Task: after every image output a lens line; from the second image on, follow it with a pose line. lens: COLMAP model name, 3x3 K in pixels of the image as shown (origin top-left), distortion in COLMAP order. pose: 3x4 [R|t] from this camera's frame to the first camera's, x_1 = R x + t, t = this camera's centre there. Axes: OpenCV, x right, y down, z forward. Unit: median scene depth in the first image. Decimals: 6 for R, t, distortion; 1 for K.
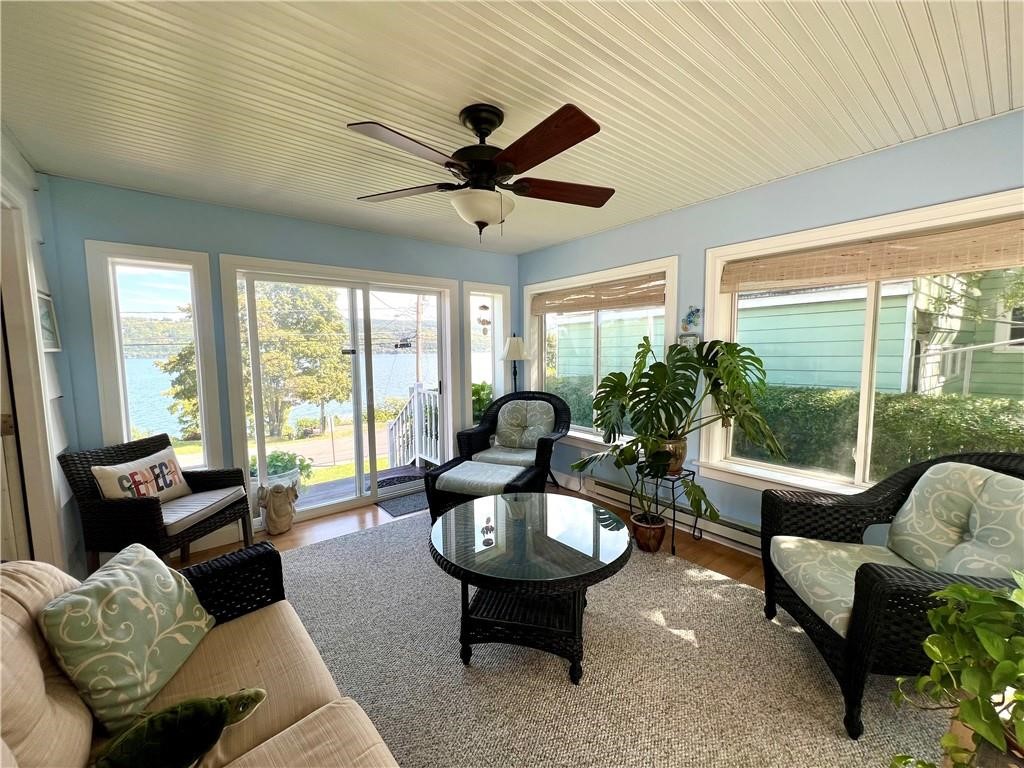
lens RADIAL K [[410.5, 0, 509.7], [0, 410.5, 383.4], [0, 0, 1]] dist [0.001565, -0.000011]
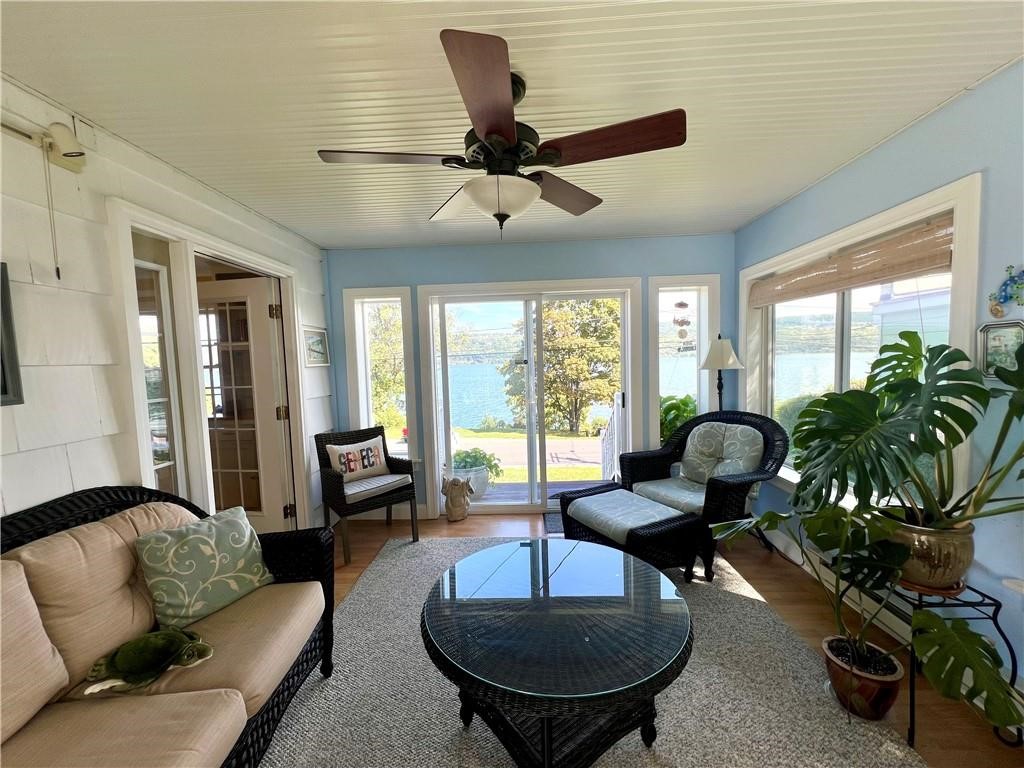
lens RADIAL K [[410.5, 0, 509.7], [0, 410.5, 383.4], [0, 0, 1]] dist [0.001565, -0.000011]
pose [[0.757478, 0.025313, -0.652370, 0.294629], [-0.030778, 0.999522, 0.003047, -0.027960], [0.652135, 0.017771, 0.757894, 0.219426]]
